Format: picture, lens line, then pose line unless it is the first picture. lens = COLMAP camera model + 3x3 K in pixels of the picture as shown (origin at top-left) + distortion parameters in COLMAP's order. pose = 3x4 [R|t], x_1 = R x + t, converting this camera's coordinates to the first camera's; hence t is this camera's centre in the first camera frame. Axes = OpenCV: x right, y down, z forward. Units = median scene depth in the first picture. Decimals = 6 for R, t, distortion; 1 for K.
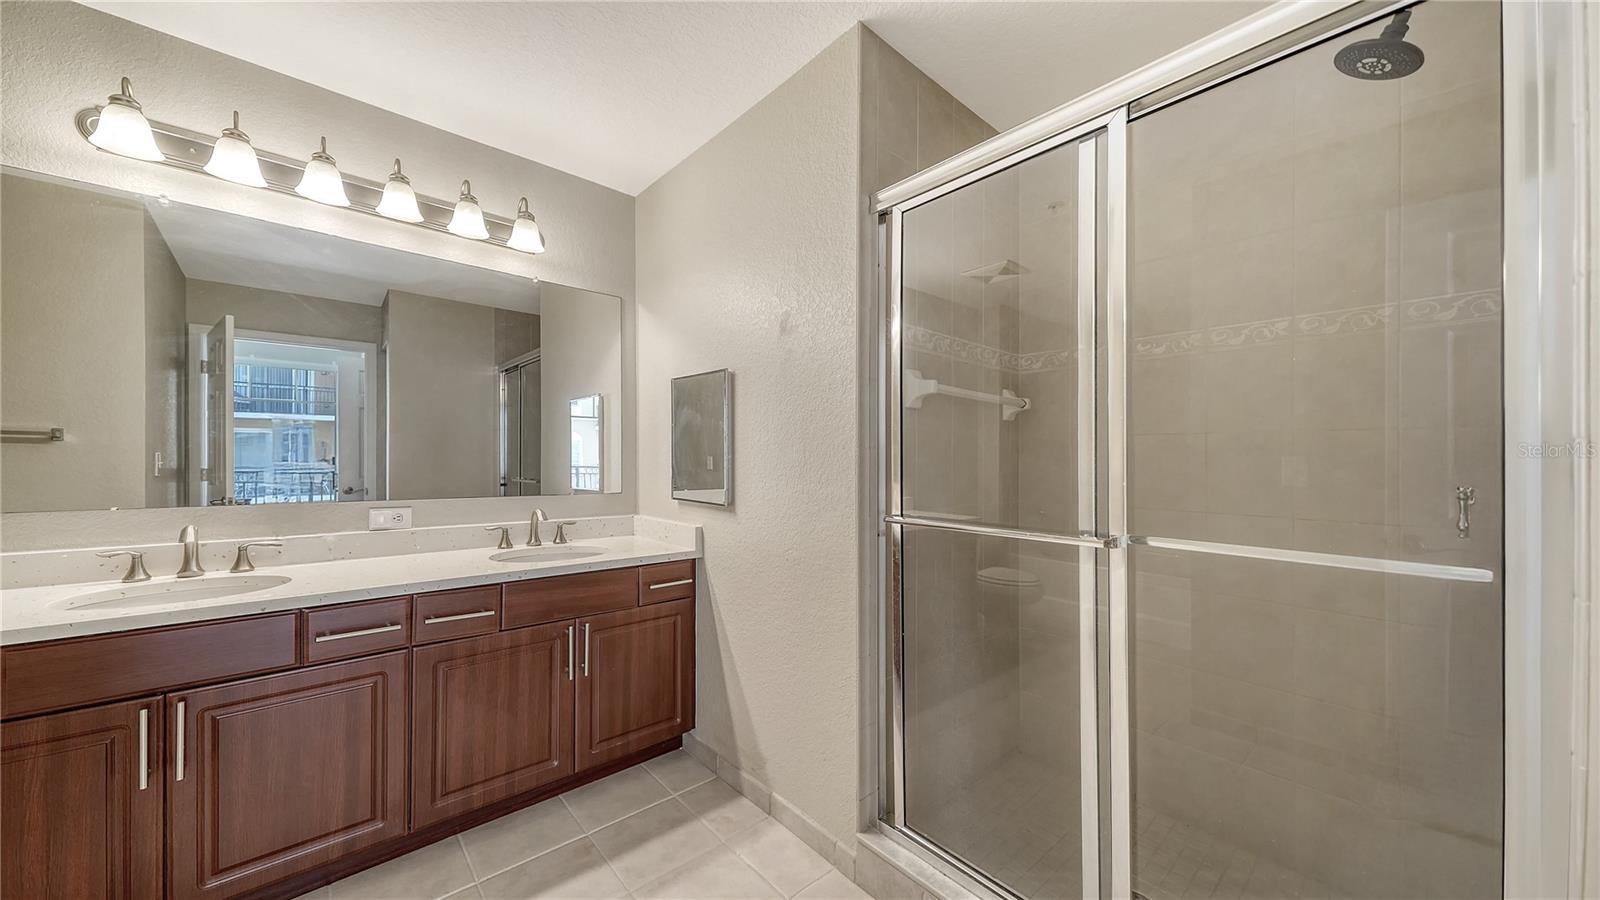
lens RADIAL K [[560.4, 0, 800.5], [0, 560.4, 456.4], [0, 0, 1]] dist [-0.002724, -0.000539]
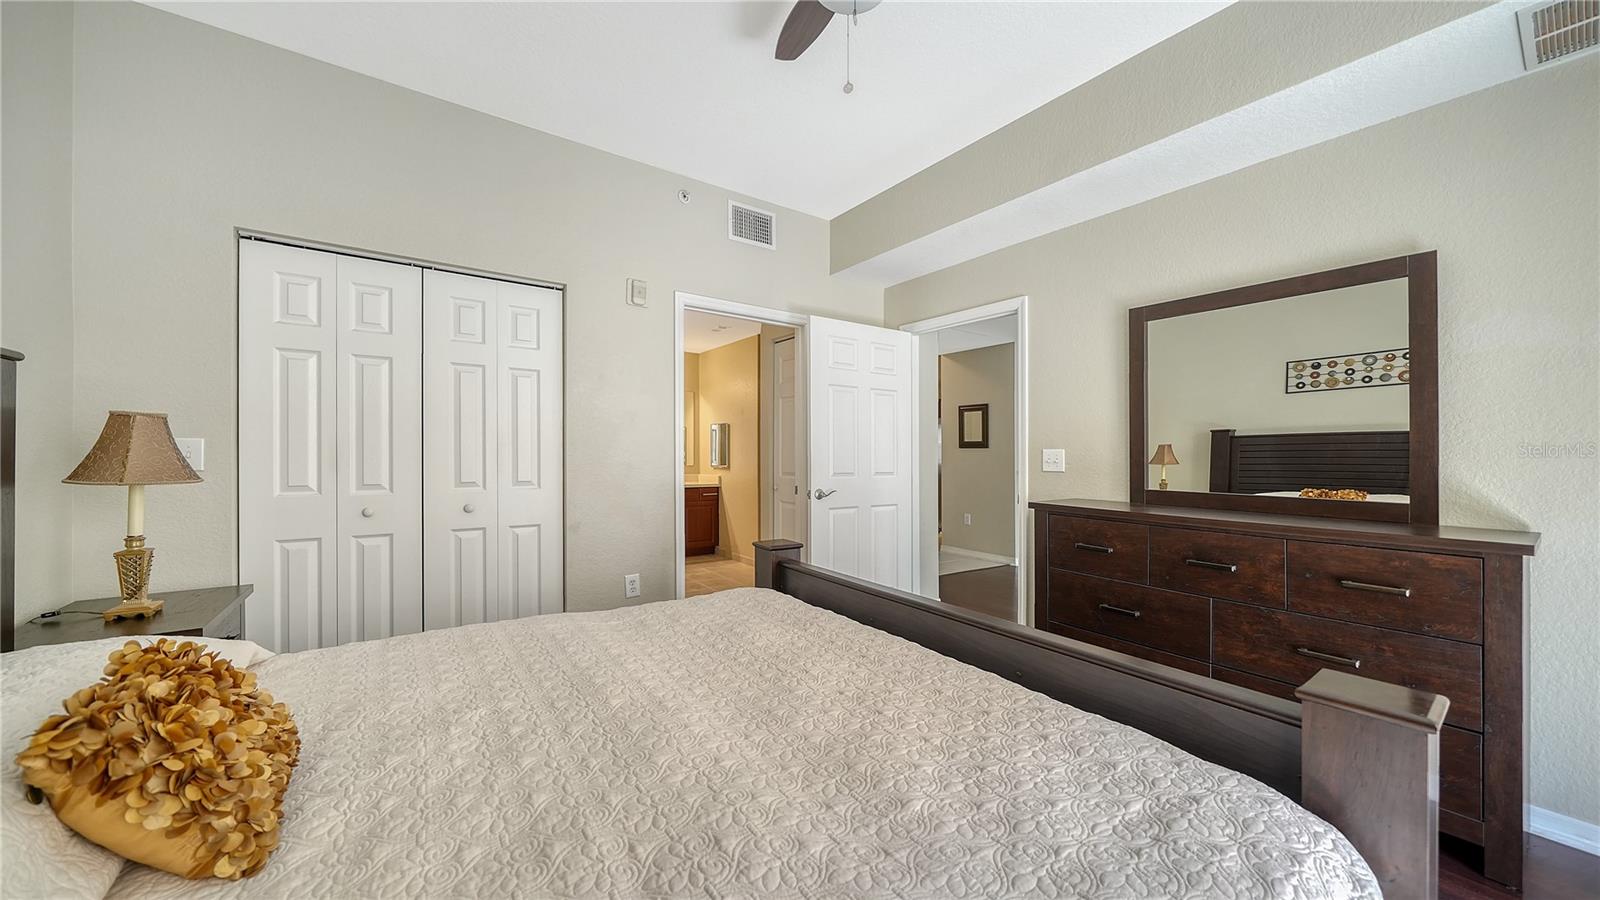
lens RADIAL K [[560.4, 0, 797.9], [0, 560.4, 450.0], [0, 0, 1]] dist [-0.002724, -0.000539]
pose [[0.994007, 0.004873, -0.109208, 0.563244], [-0.004548, 0.999984, 0.003226, -0.023592], [0.109222, -0.002710, 0.994014, -1.944870]]
